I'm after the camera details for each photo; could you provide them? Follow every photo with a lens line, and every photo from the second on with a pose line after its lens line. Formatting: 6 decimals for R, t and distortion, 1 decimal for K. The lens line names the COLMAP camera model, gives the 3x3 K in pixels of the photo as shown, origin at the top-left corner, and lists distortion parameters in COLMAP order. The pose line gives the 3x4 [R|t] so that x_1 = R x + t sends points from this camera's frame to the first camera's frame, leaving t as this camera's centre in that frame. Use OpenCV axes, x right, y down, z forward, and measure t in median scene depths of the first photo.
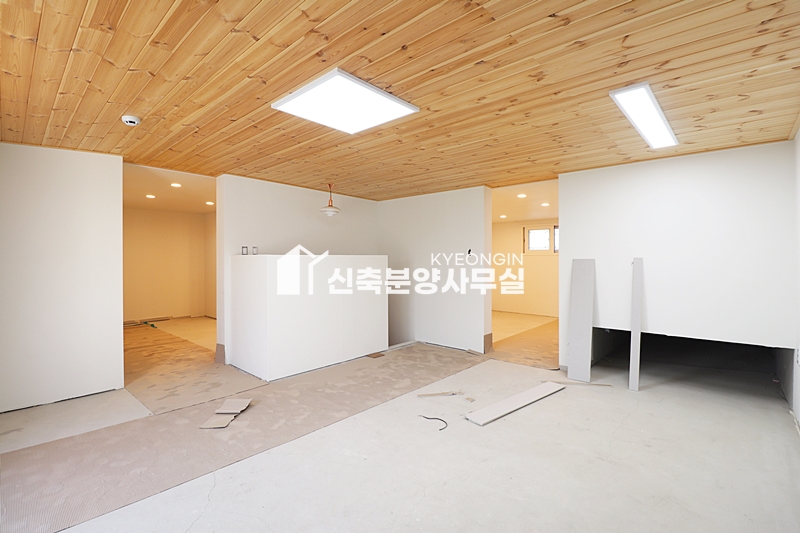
lens RADIAL K [[372.5, 0, 392.4], [0, 372.5, 263.8], [0, 0, 1]] dist [-0.011628, -0.005268]
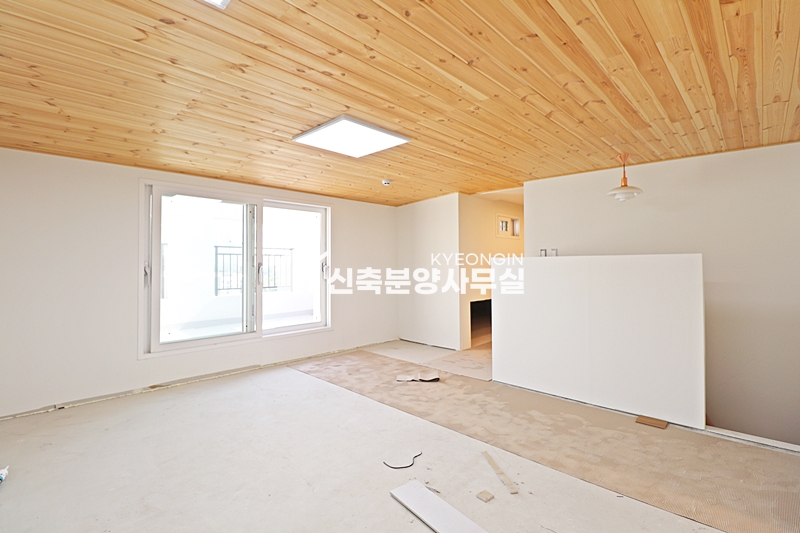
lens RADIAL K [[372.5, 0, 395.4], [0, 372.5, 267.3], [0, 0, 1]] dist [-0.011628, -0.005268]
pose [[-0.035531, 0.009221, -0.999326, 0.595694], [-0.004214, 0.999947, 0.009377, -0.006918], [0.999360, 0.004544, -0.035490, 0.644871]]
